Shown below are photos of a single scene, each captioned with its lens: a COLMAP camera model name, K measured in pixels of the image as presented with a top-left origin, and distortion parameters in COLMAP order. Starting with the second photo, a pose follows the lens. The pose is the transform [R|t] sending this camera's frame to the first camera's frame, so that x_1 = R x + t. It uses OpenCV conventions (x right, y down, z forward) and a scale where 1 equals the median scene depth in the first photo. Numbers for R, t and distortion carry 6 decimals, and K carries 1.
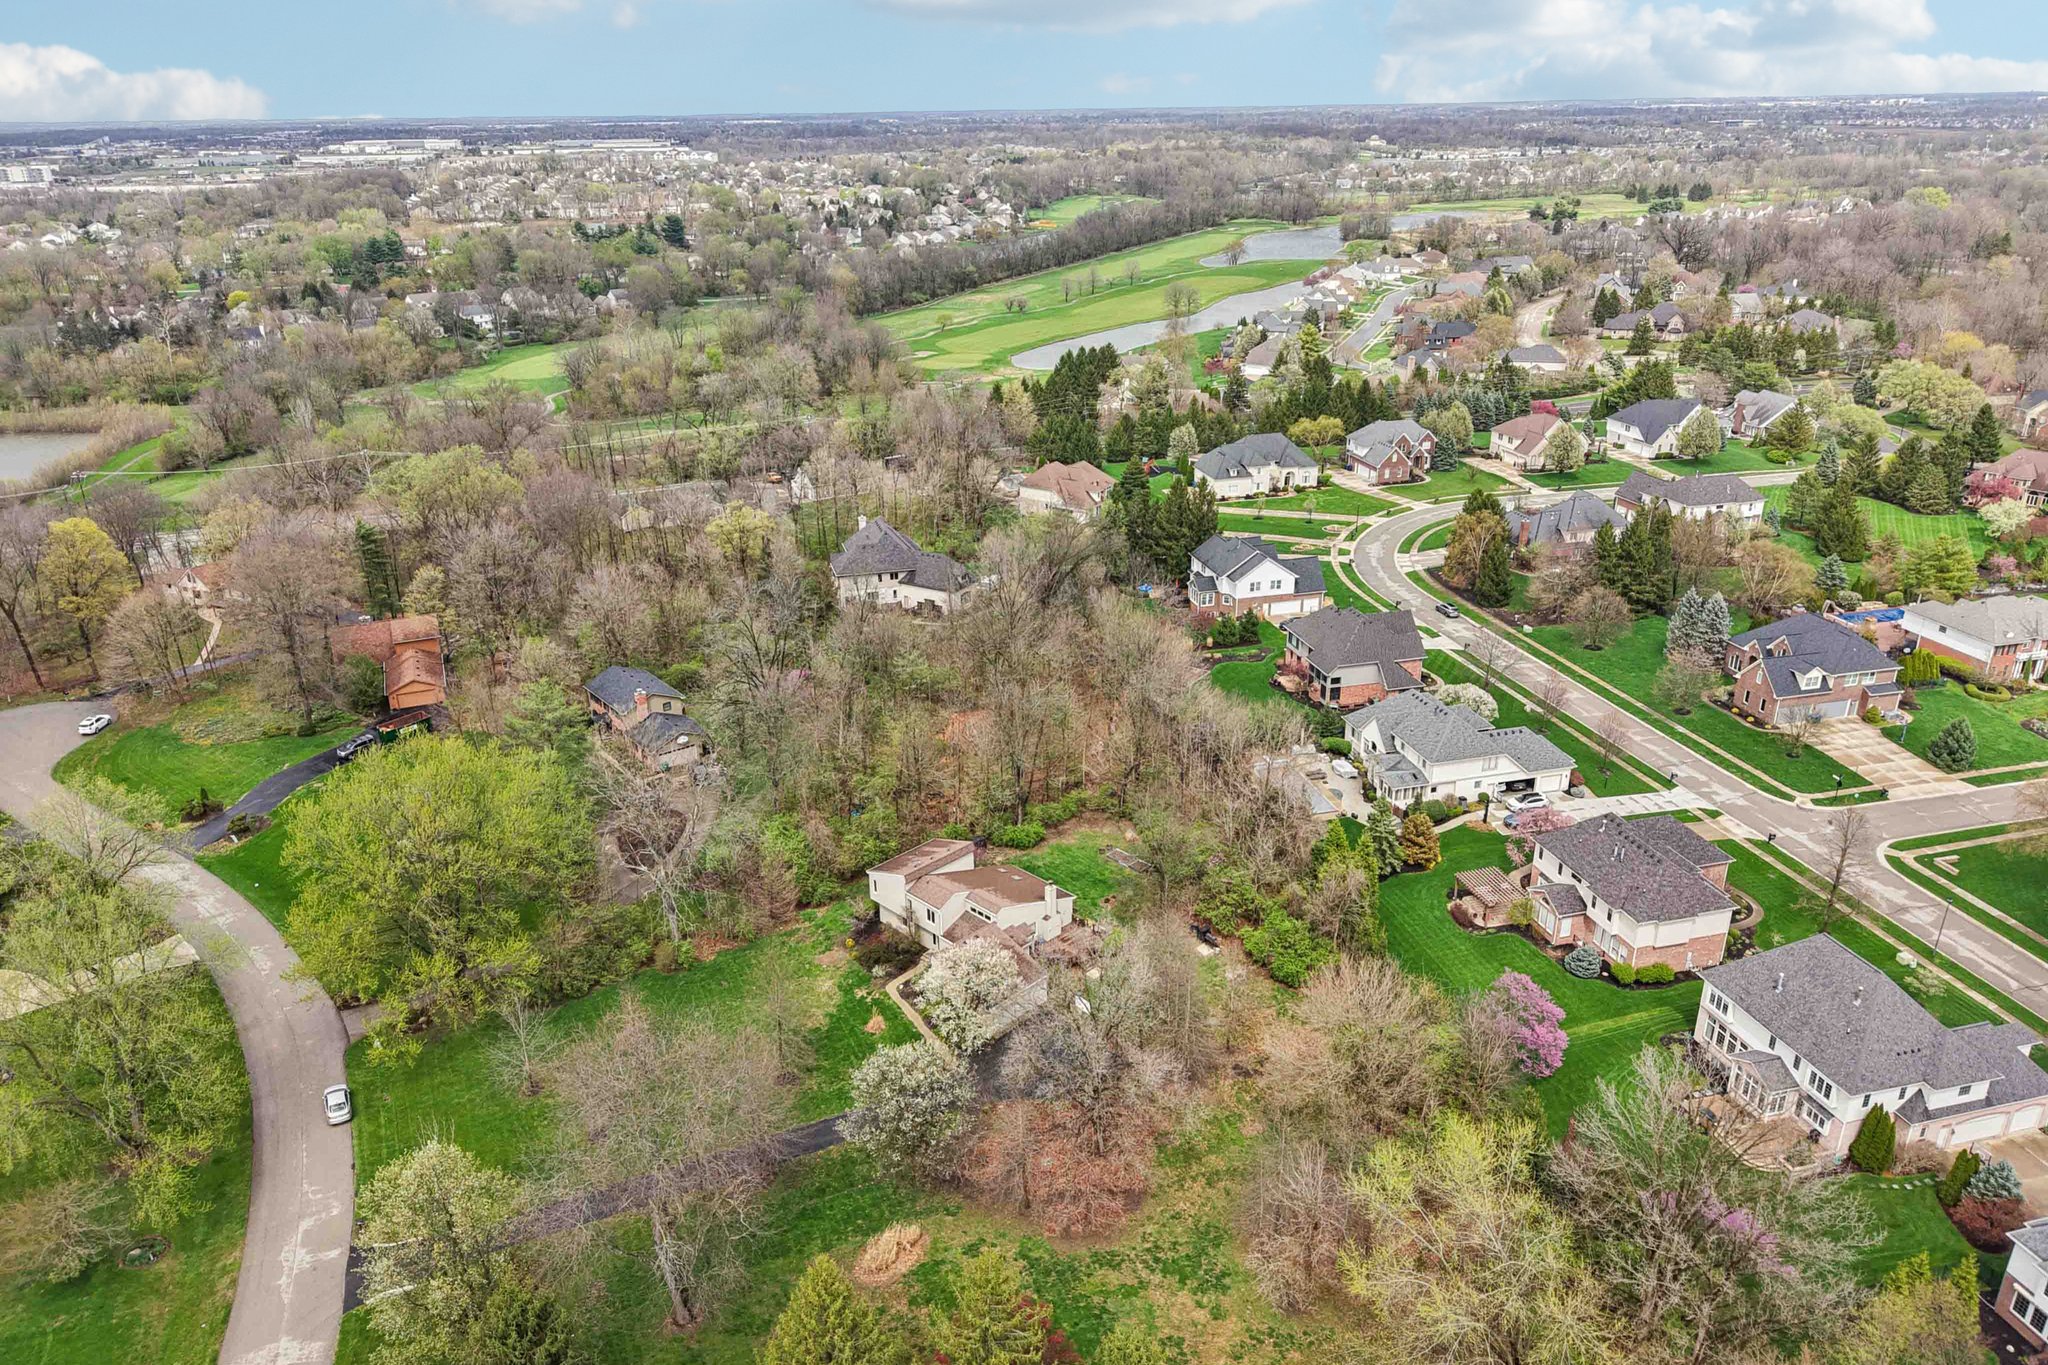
lens RADIAL K [[1419.7, 0, 1024.0], [0, 1419.7, 682.5], [0, 0, 1]] dist [0.062886, -0.093424]
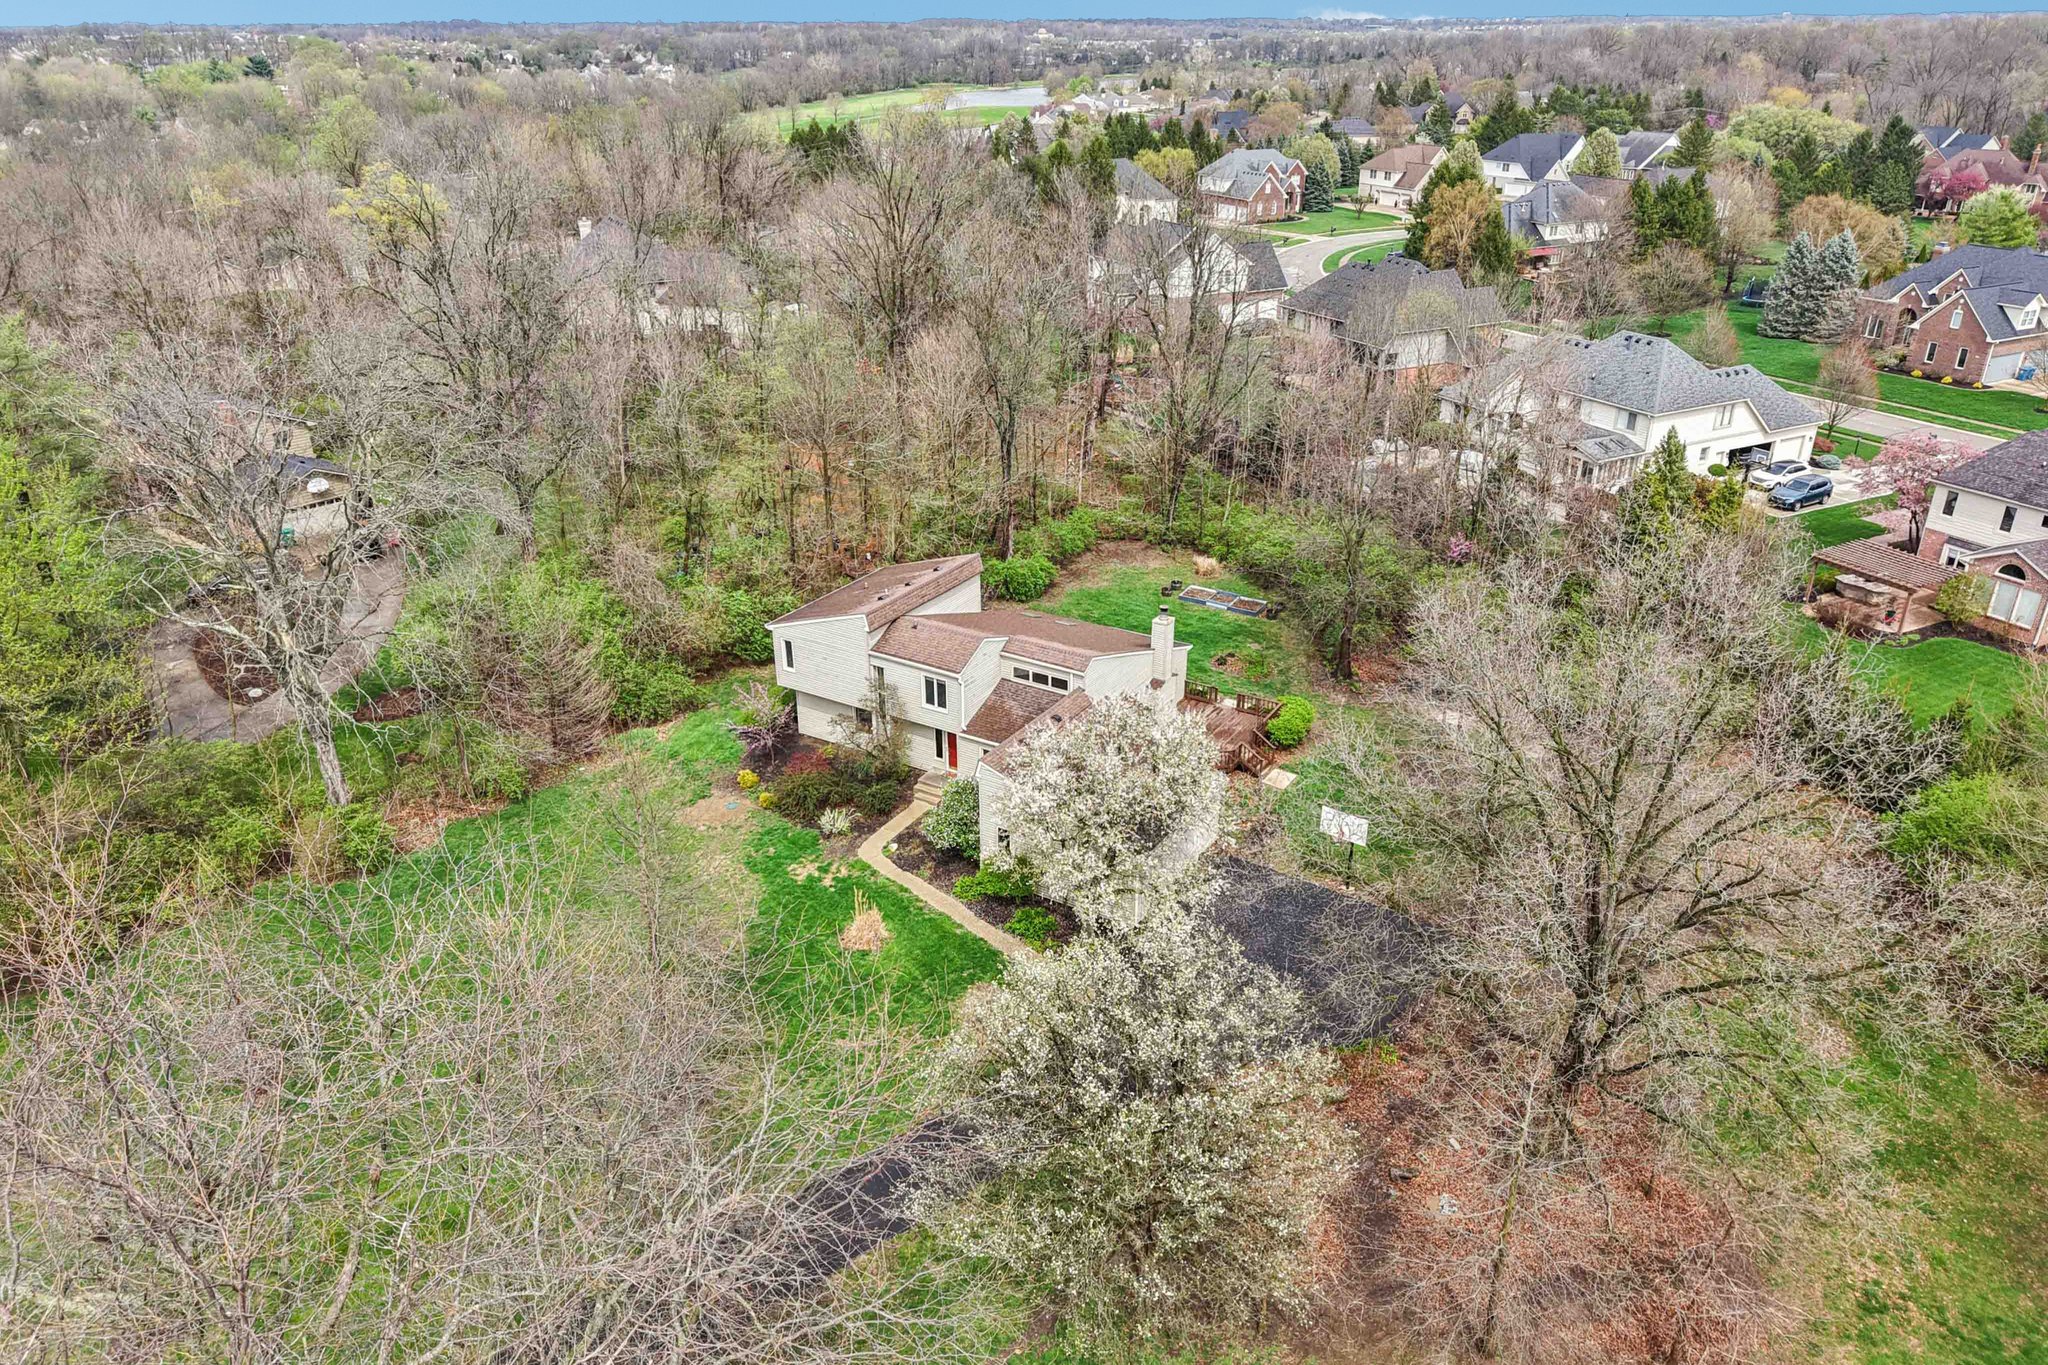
lens RADIAL K [[1419.7, 0, 1024.0], [0, 1419.7, 682.5], [0, 0, 1]] dist [0.062886, -0.093424]
pose [[0.972950, -0.086641, 0.214155, -0.112082], [0.078331, 0.995819, 0.047008, 0.117300], [-0.217332, -0.028962, 0.975668, 0.451921]]
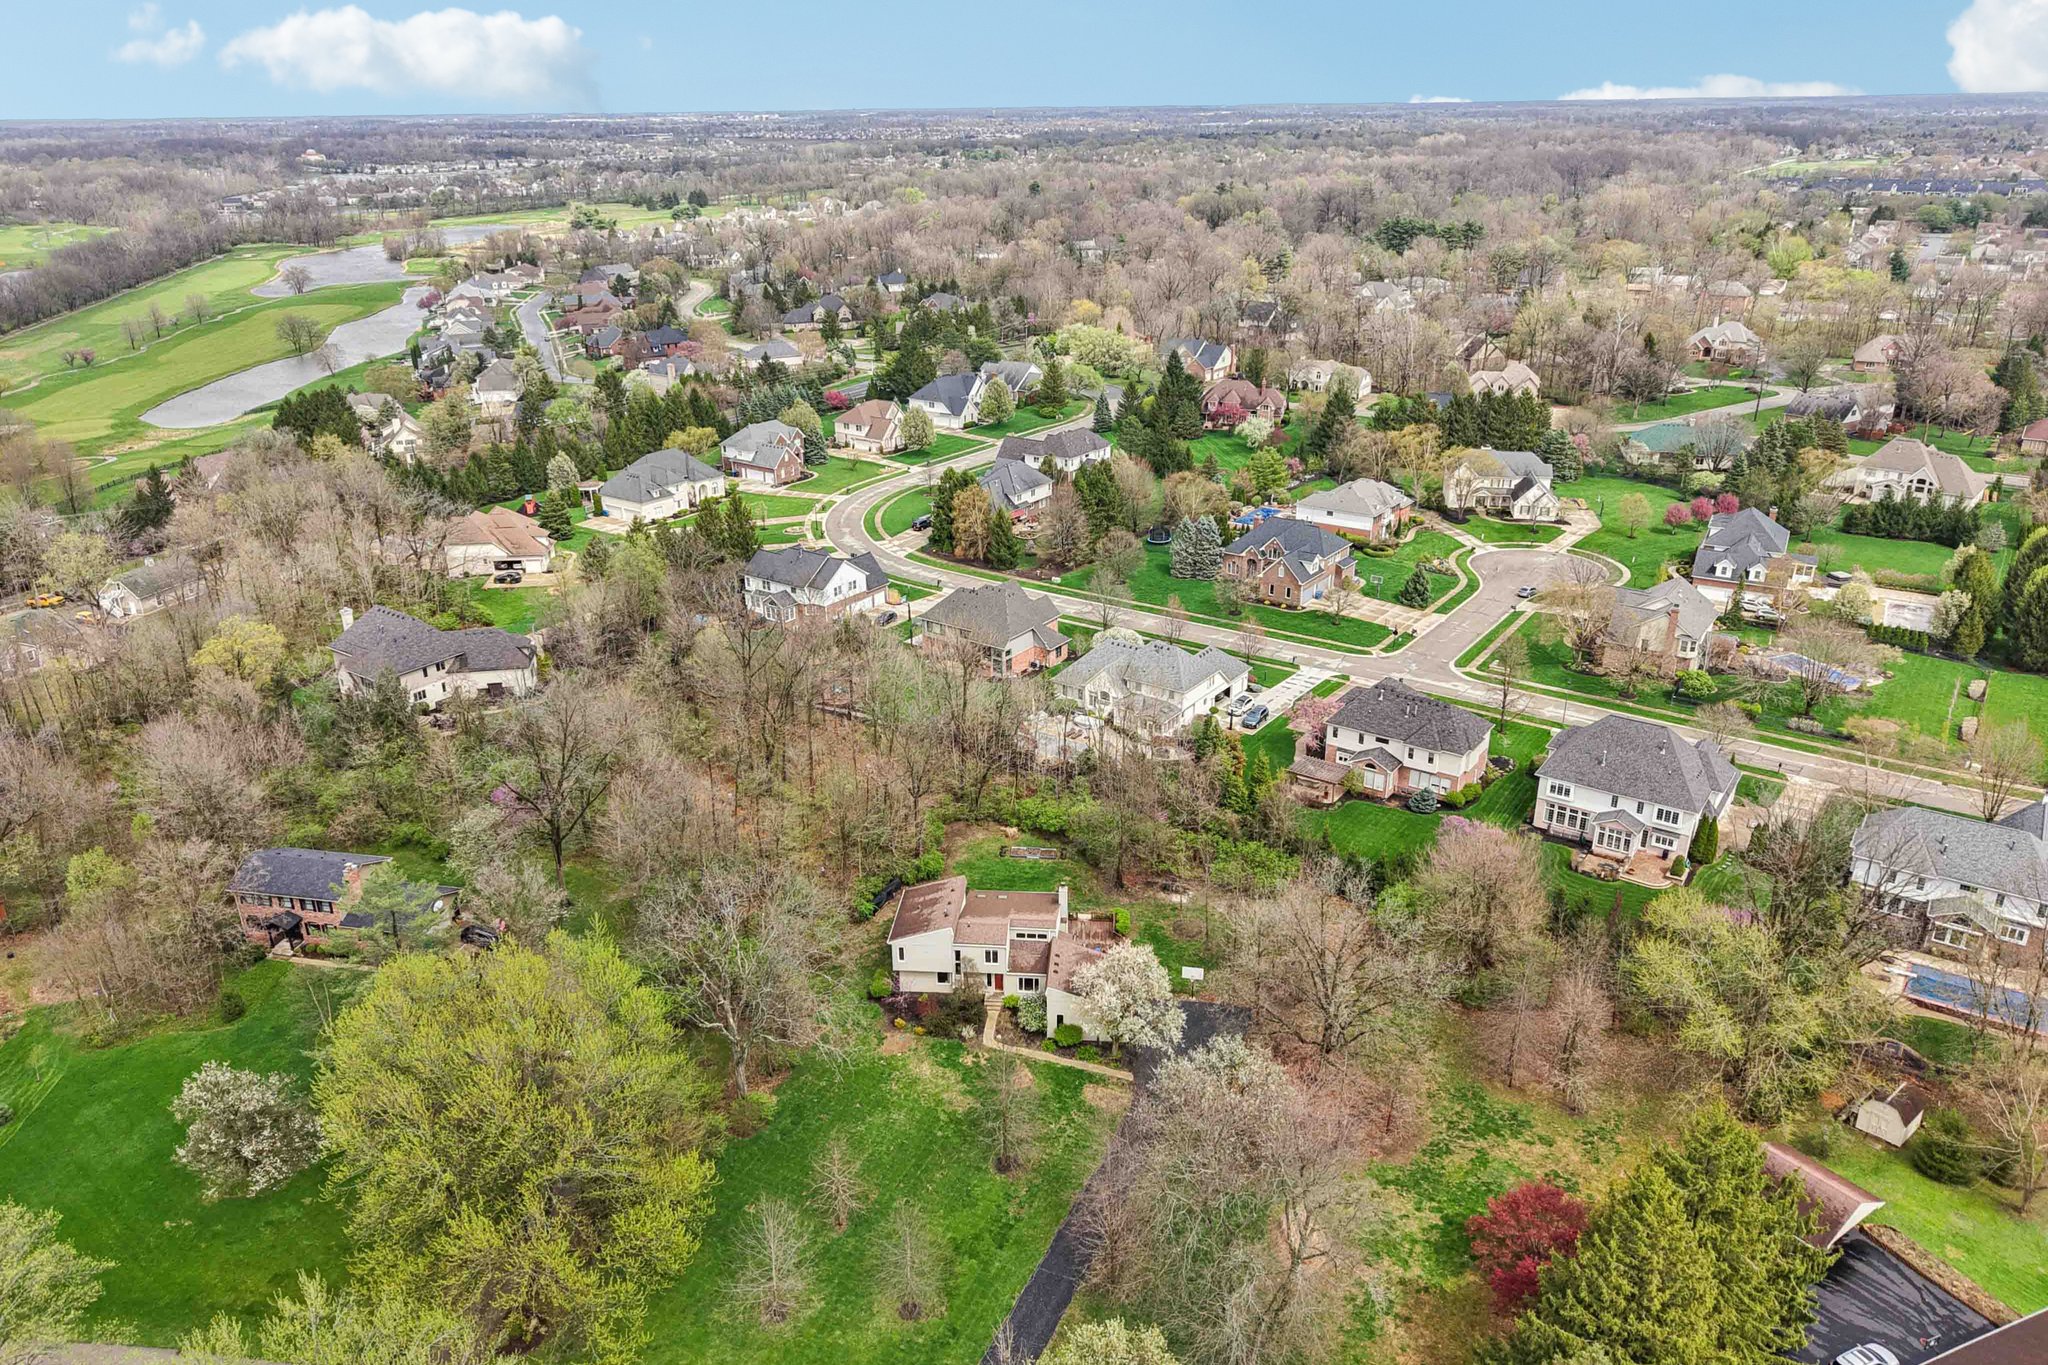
lens RADIAL K [[1419.7, 0, 1024.0], [0, 1419.7, 682.5], [0, 0, 1]] dist [0.062886, -0.093424]
pose [[0.759468, -0.236731, 0.605943, -0.478518], [0.242213, 0.967370, 0.074353, -0.063523], [-0.603773, 0.090299, 0.792026, 0.182307]]
